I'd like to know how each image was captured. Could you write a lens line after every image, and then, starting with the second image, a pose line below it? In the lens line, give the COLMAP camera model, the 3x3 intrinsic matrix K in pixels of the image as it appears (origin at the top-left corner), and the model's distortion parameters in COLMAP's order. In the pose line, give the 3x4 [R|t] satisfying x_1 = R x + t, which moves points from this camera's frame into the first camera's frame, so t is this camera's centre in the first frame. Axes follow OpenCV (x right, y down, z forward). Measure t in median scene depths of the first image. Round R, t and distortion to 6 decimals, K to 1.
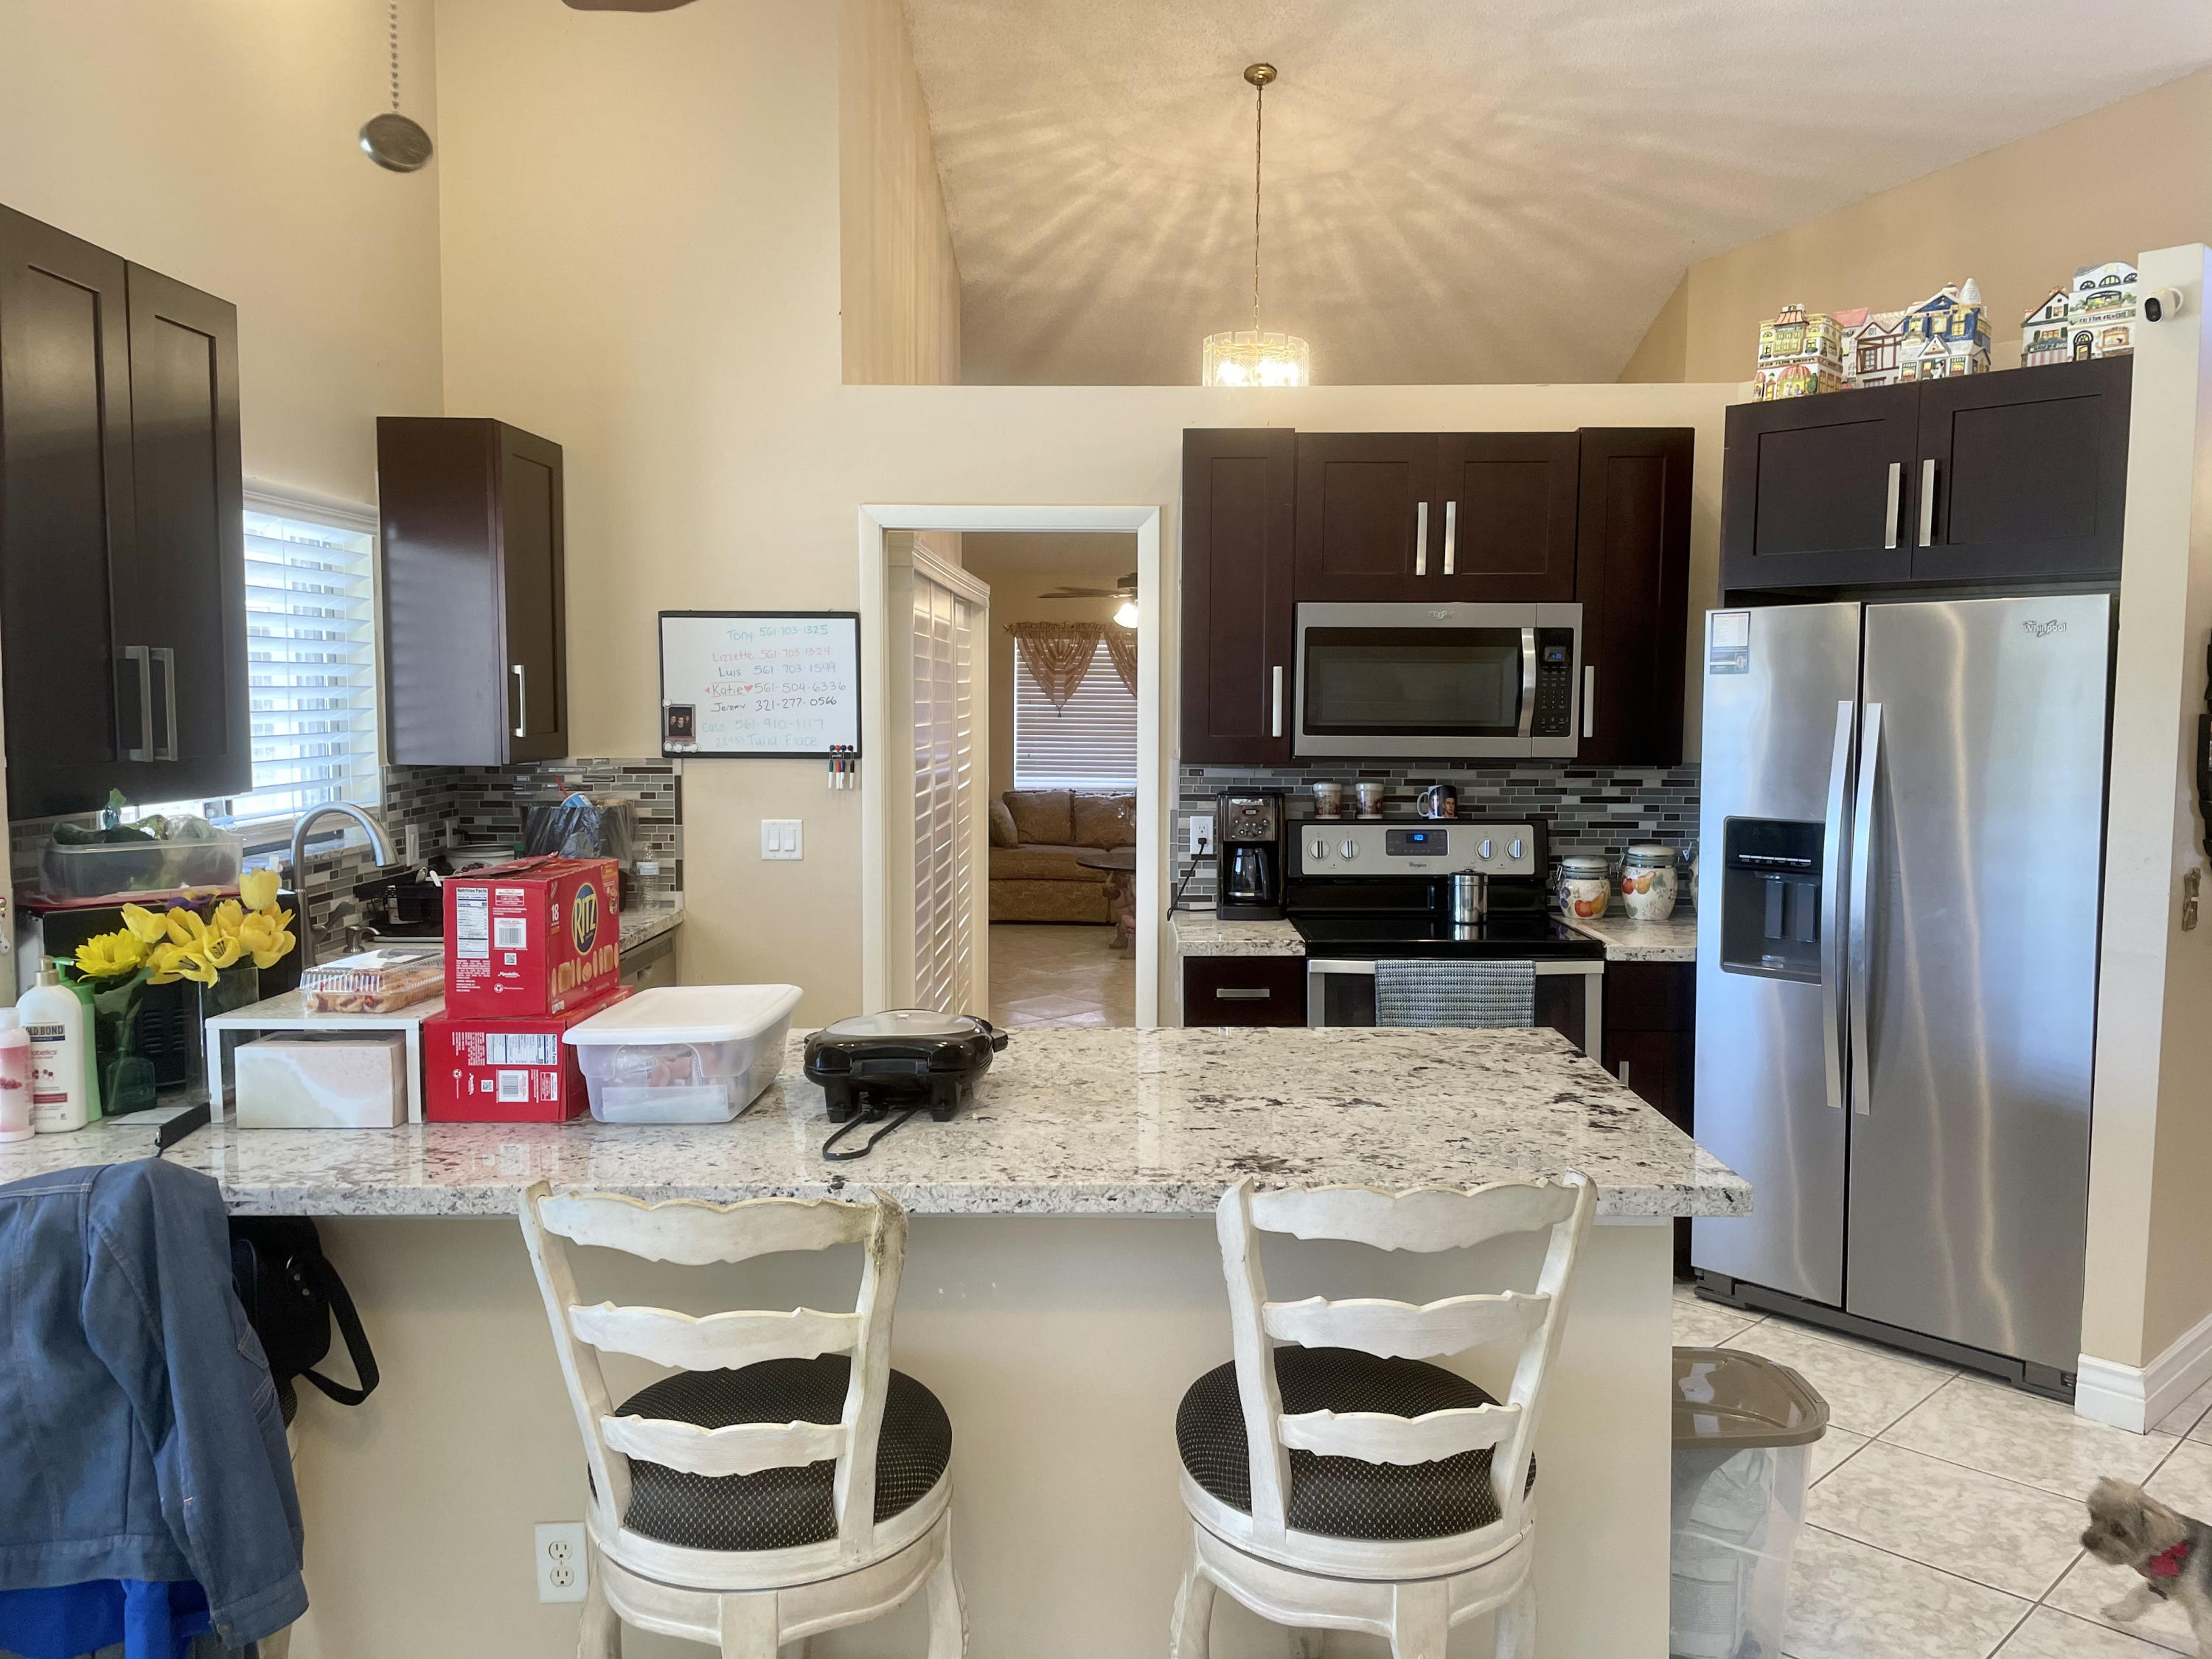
lens RADIAL K [[1657.4, 0, 1109.8], [0, 1657.4, 827.6], [0, 0, 1]] dist [0.087264, -0.114141]
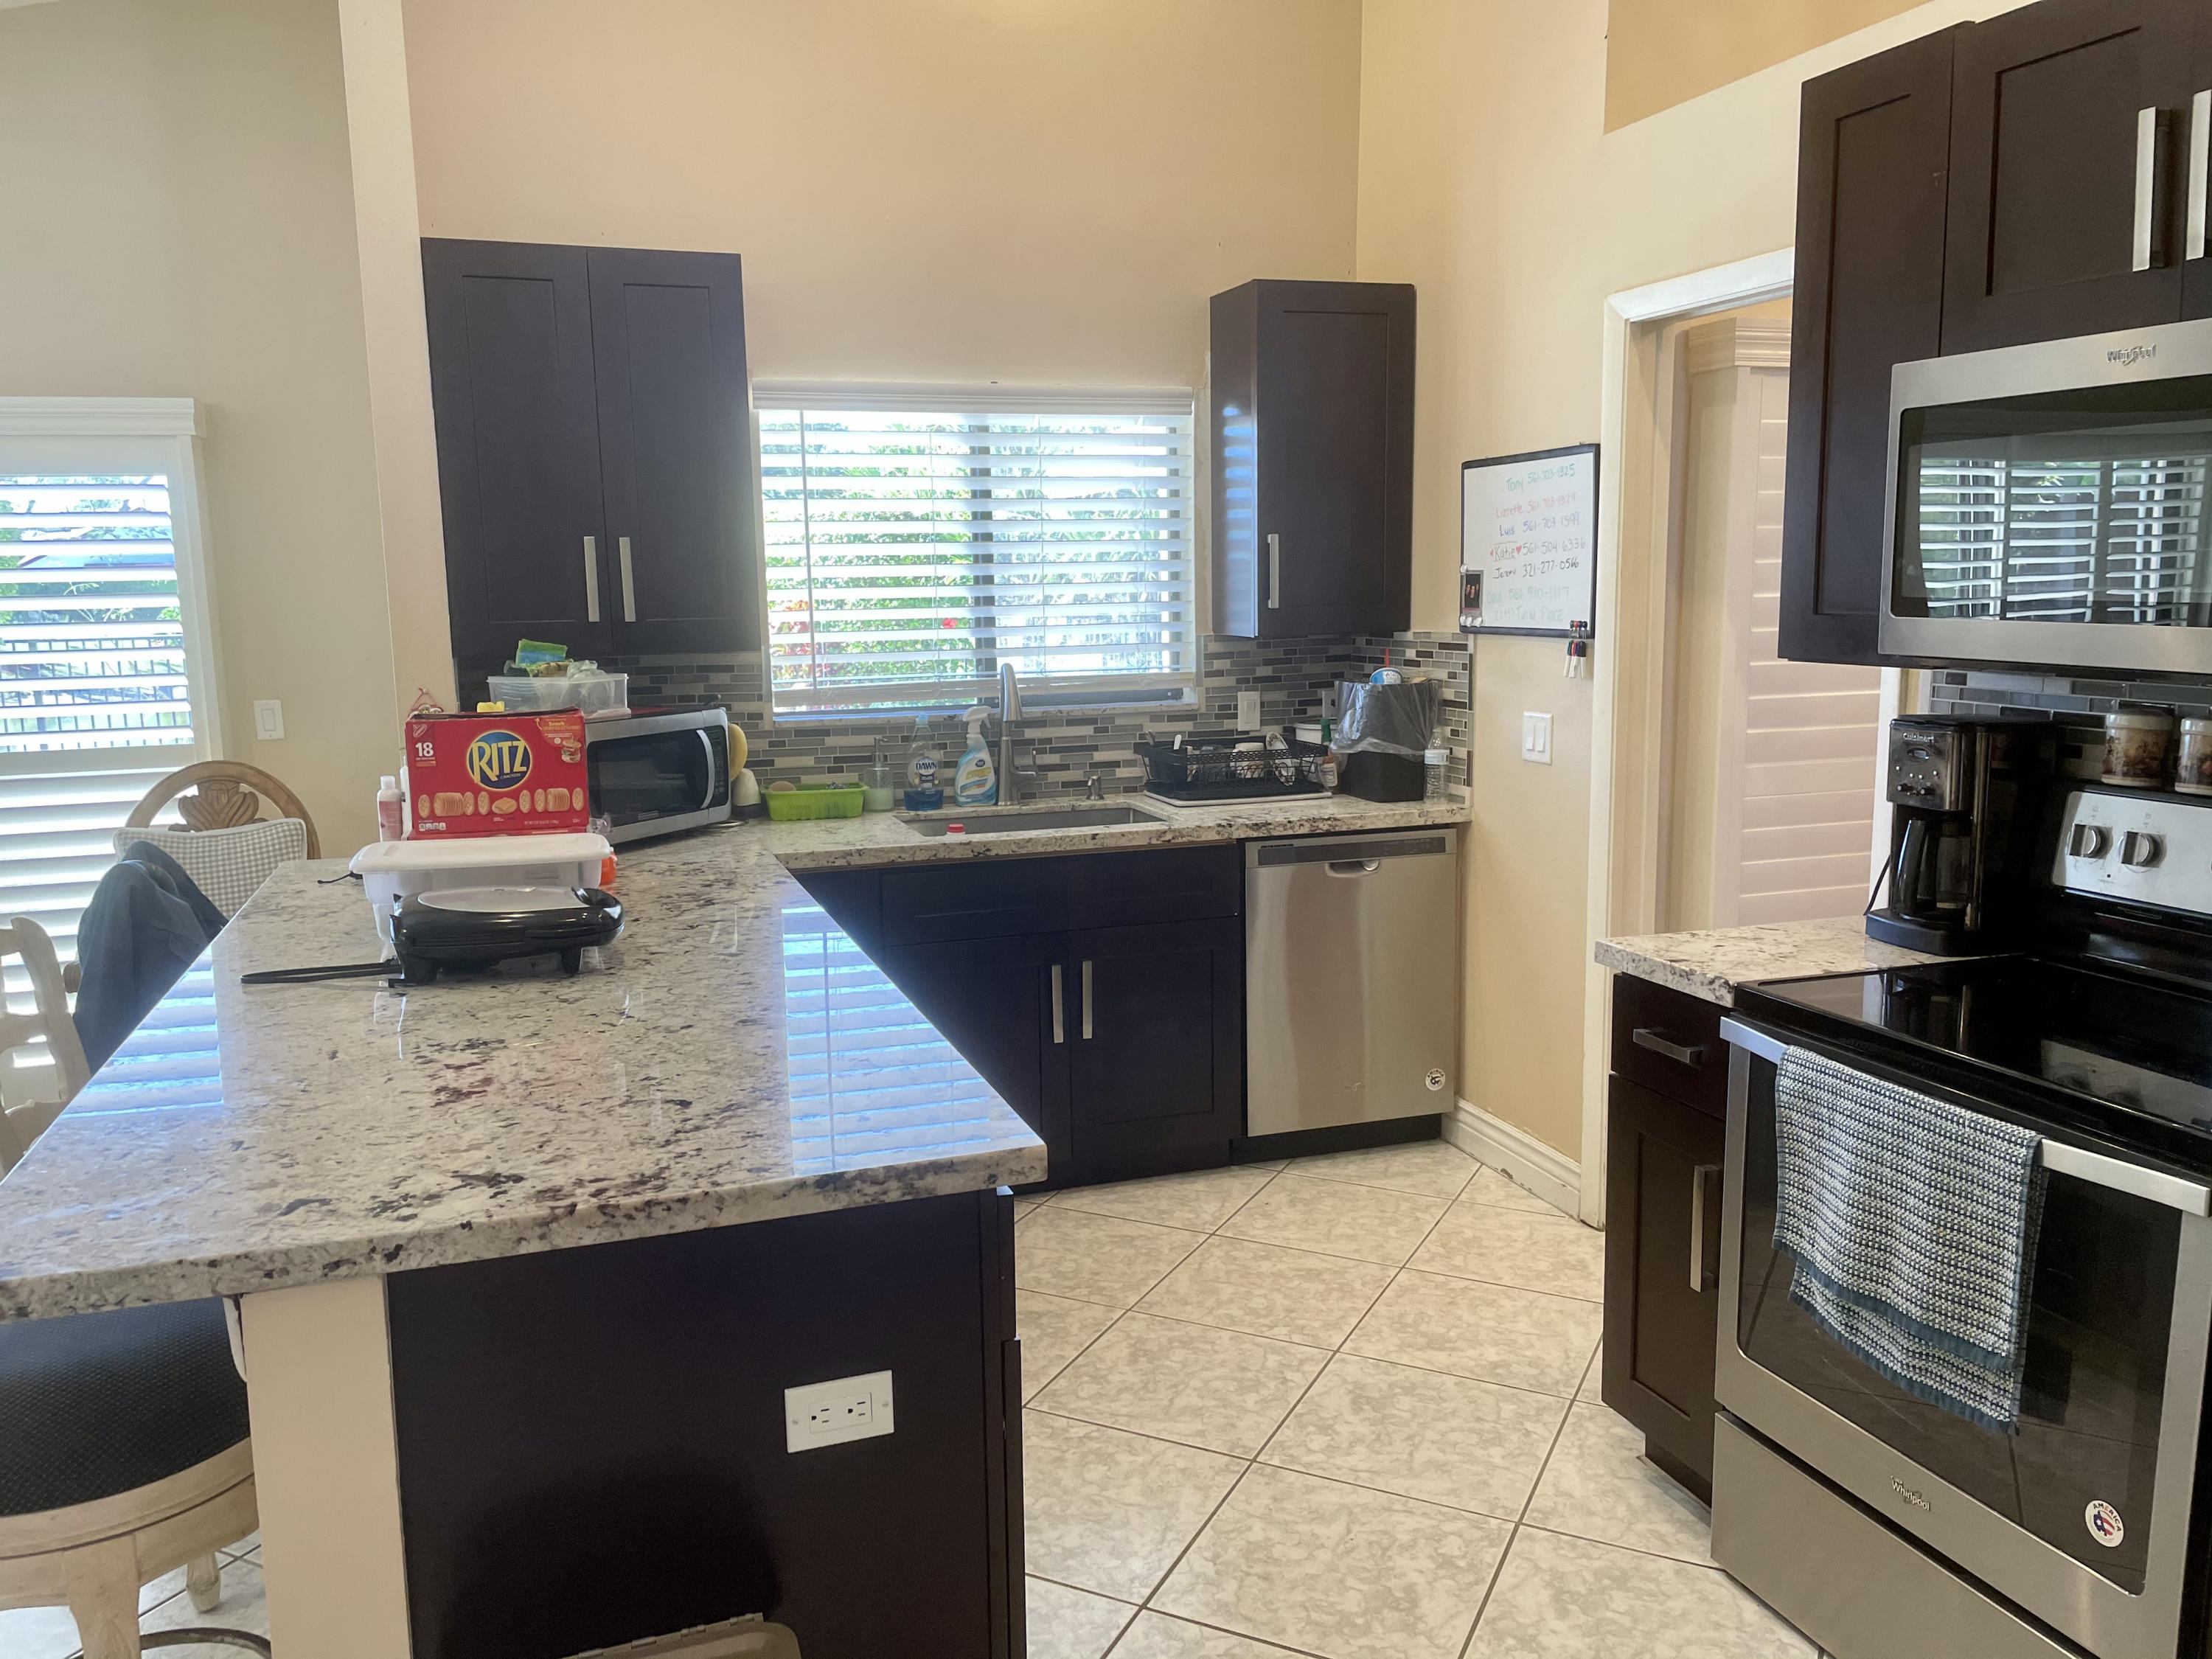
lens RADIAL K [[1657.4, 0, 1109.8], [0, 1657.4, 827.6], [0, 0, 1]] dist [0.087264, -0.114141]
pose [[0.325706, 0.133059, -0.936062, 0.505484], [-0.056028, 0.991024, 0.121376, -0.036336], [0.943810, 0.012913, 0.330237, 0.539585]]
